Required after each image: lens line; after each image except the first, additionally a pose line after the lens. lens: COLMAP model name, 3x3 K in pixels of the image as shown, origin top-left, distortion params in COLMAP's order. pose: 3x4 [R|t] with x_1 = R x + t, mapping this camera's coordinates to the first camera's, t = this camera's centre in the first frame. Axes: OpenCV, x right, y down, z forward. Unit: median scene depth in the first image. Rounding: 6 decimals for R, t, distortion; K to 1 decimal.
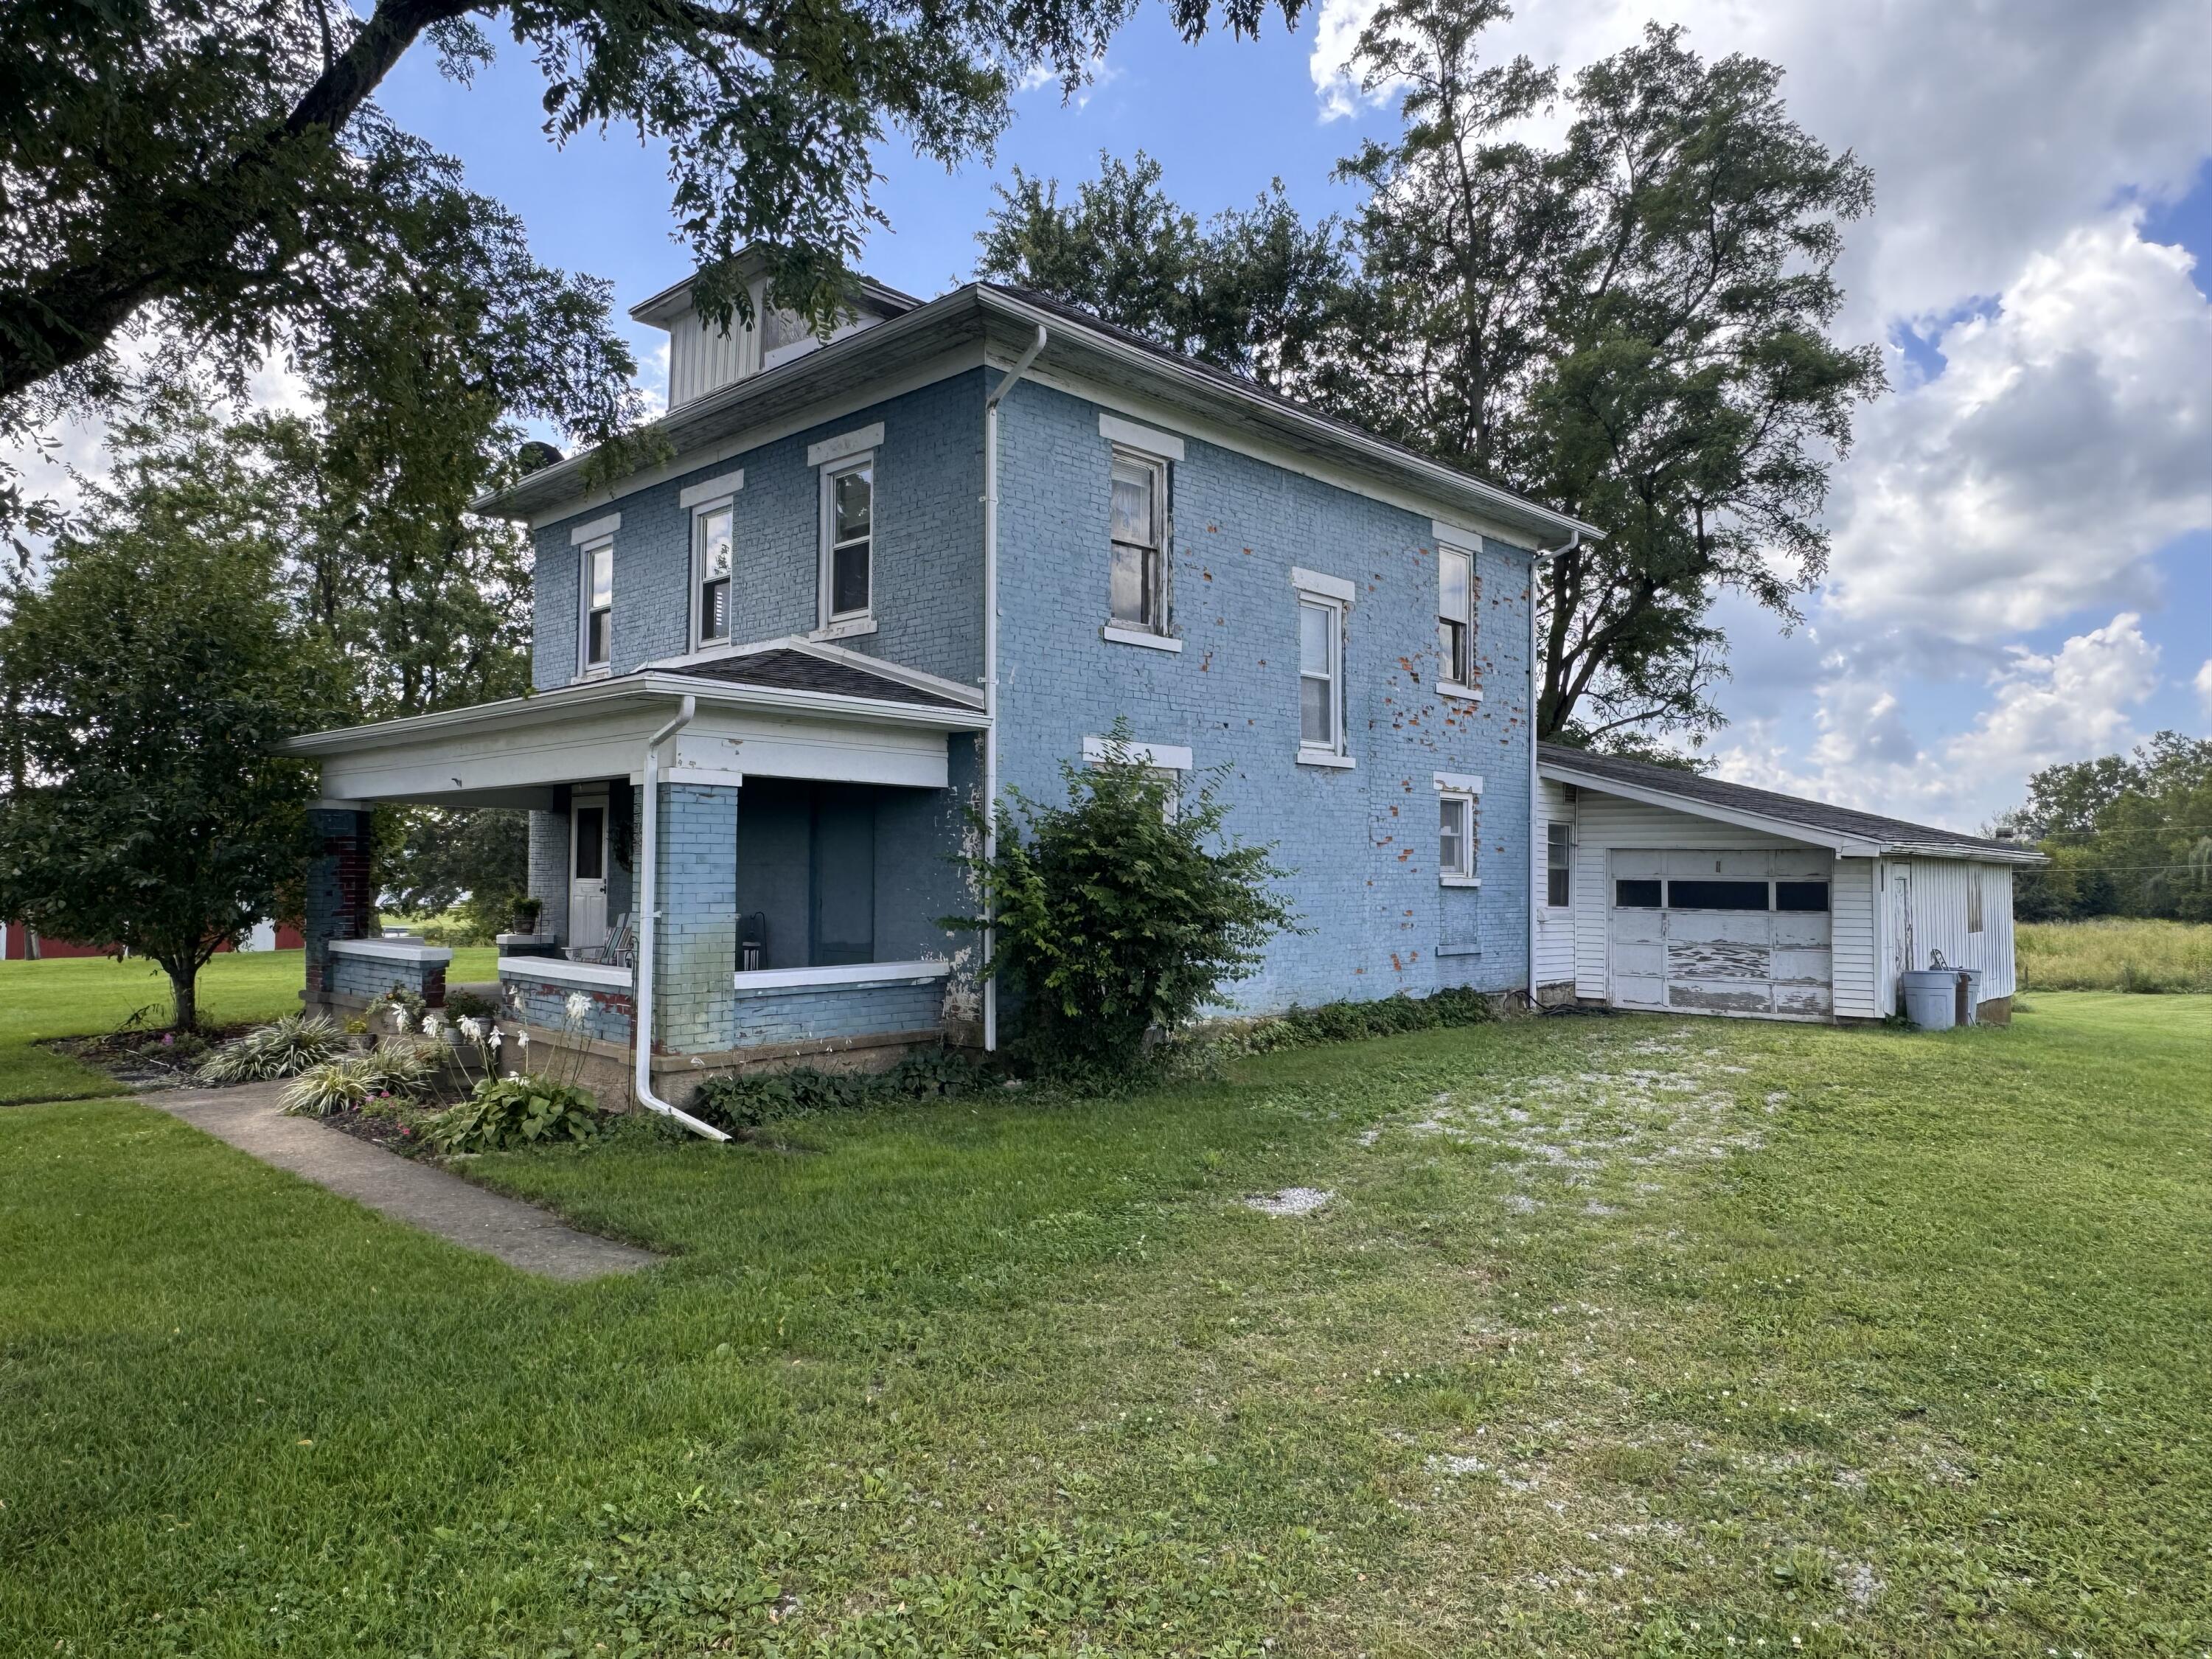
lens RADIAL K [[1453.3, 0, 1106.0], [0, 1453.3, 829.5], [0, 0, 1]] dist [-0.000672, -0.000057]
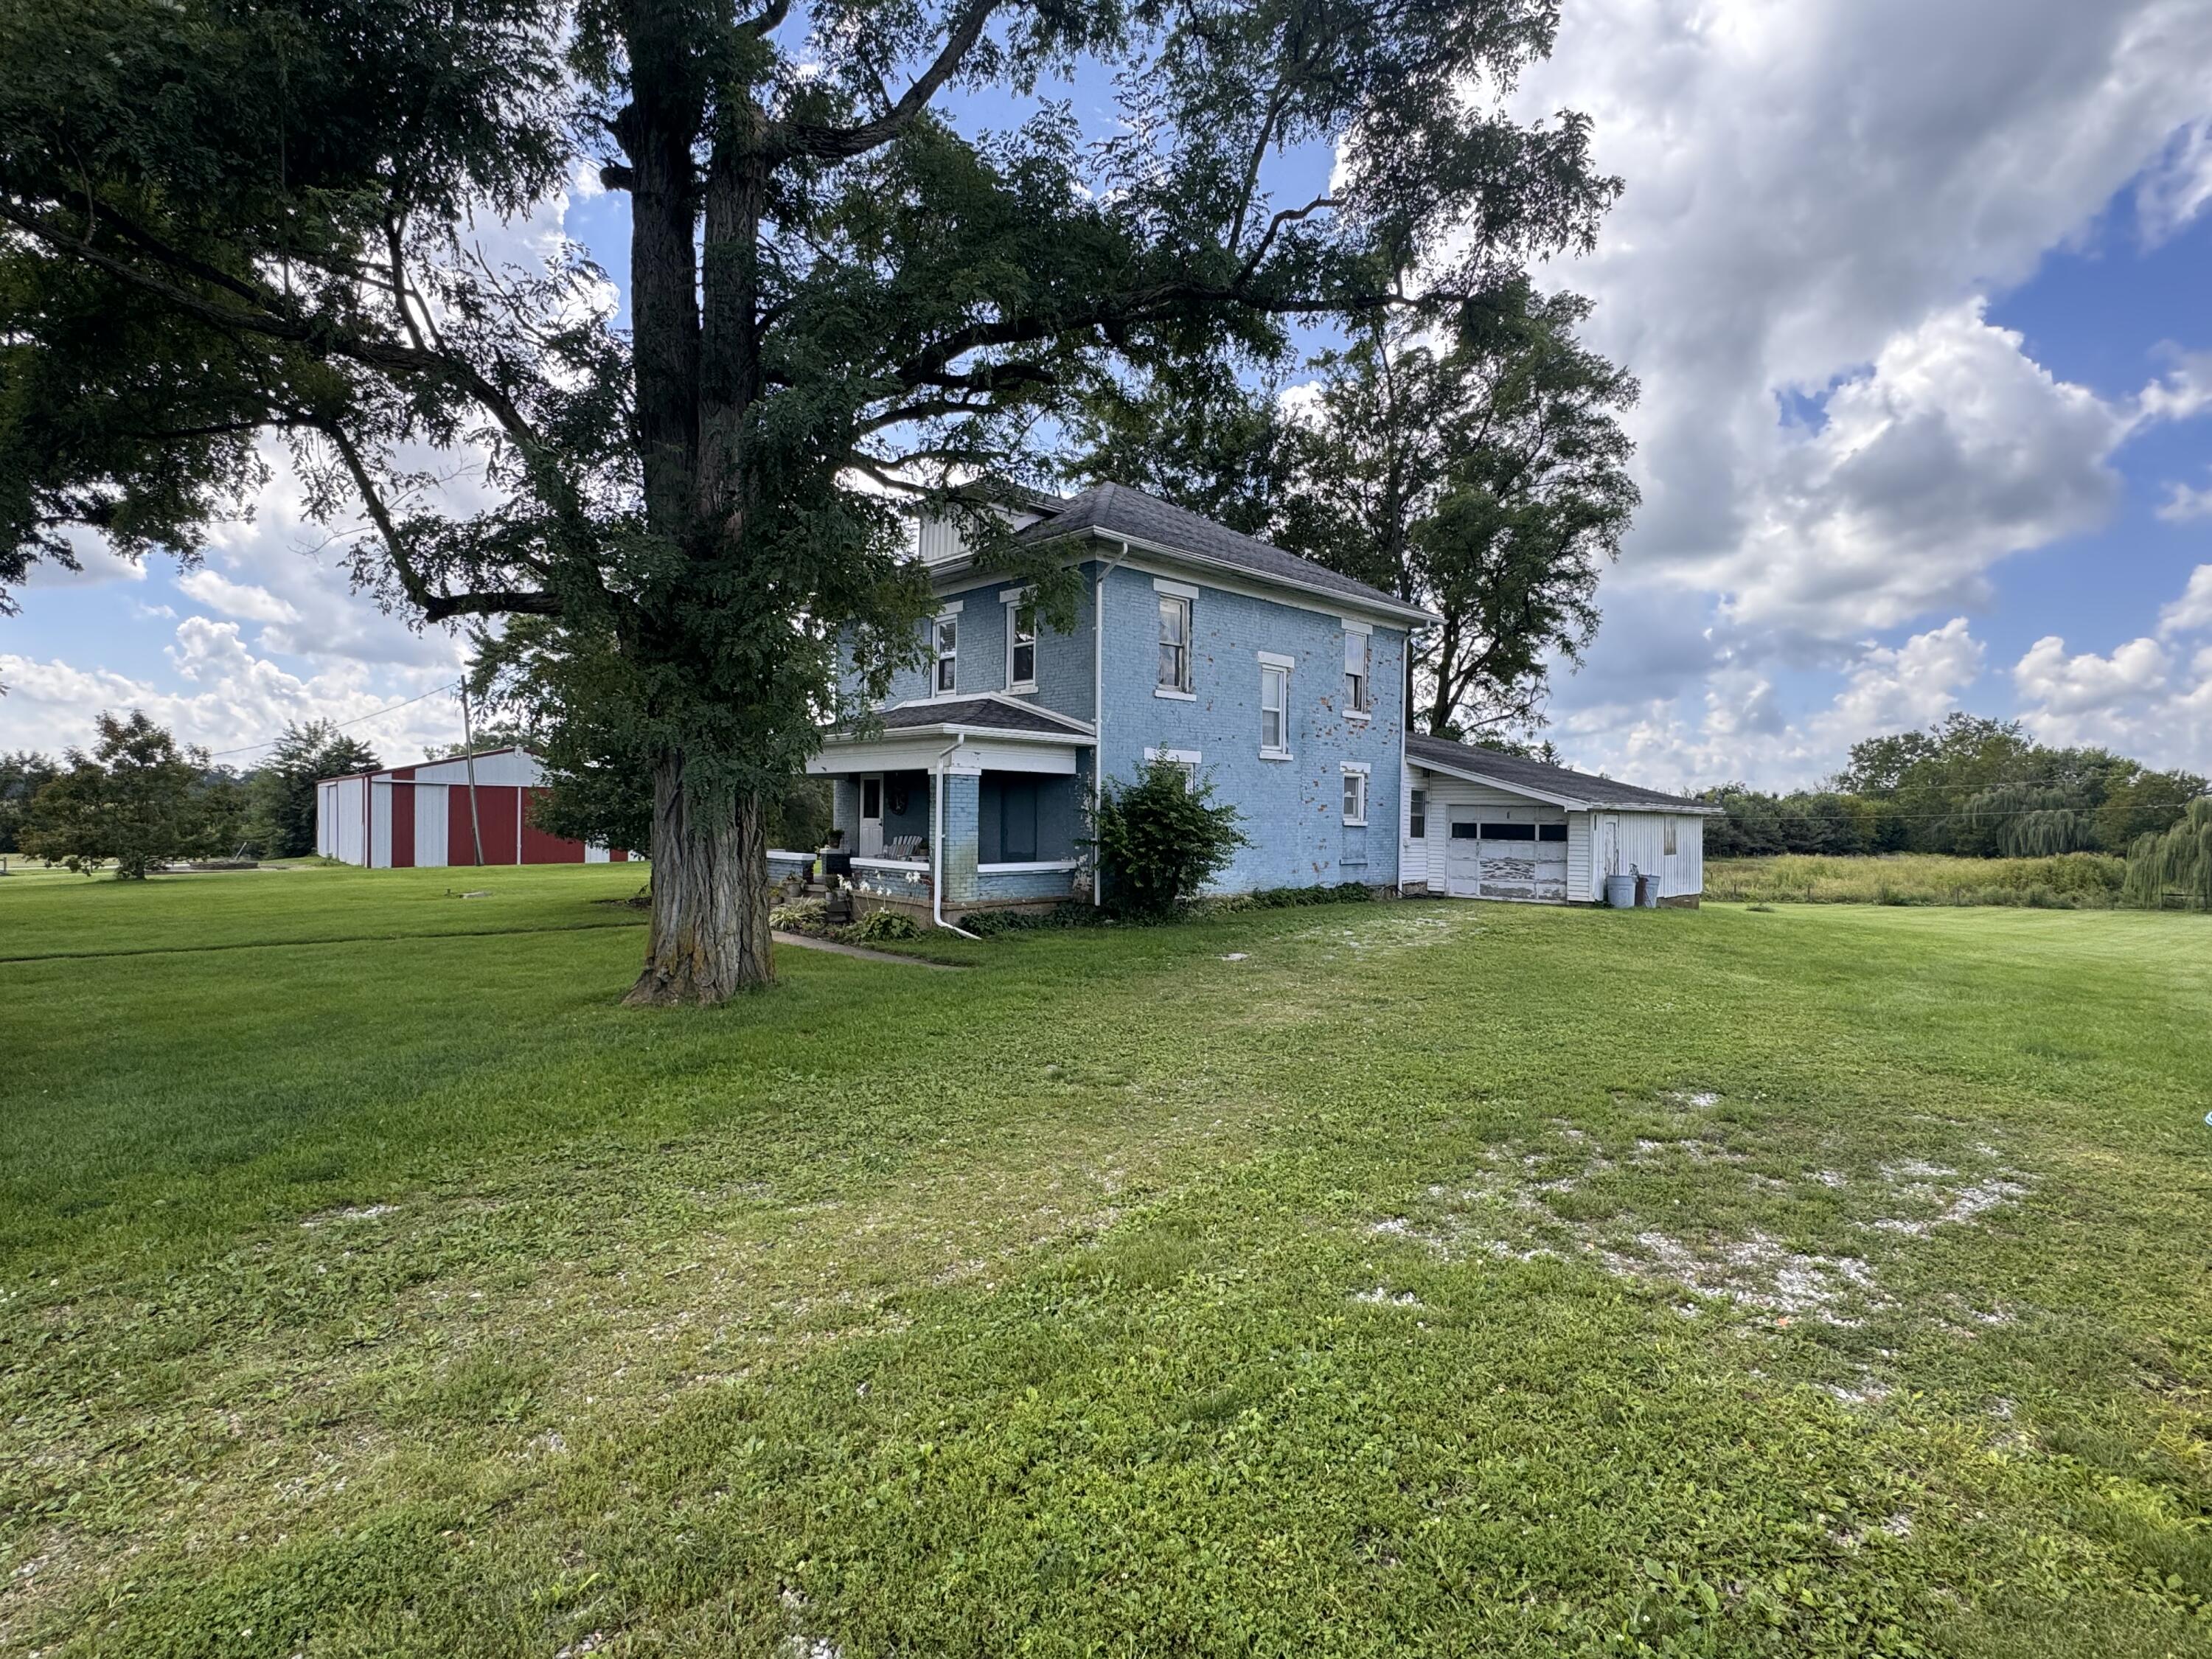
lens RADIAL K [[1096.0, 0, 1106.0], [0, 1096.0, 829.5], [0, 0, 1]] dist [0.001570, 0.000139]
pose [[0.999021, 0.006852, -0.043698, -0.001528], [-0.004951, 0.999043, 0.043456, -0.012991], [0.043954, -0.043197, 0.998099, -0.350231]]
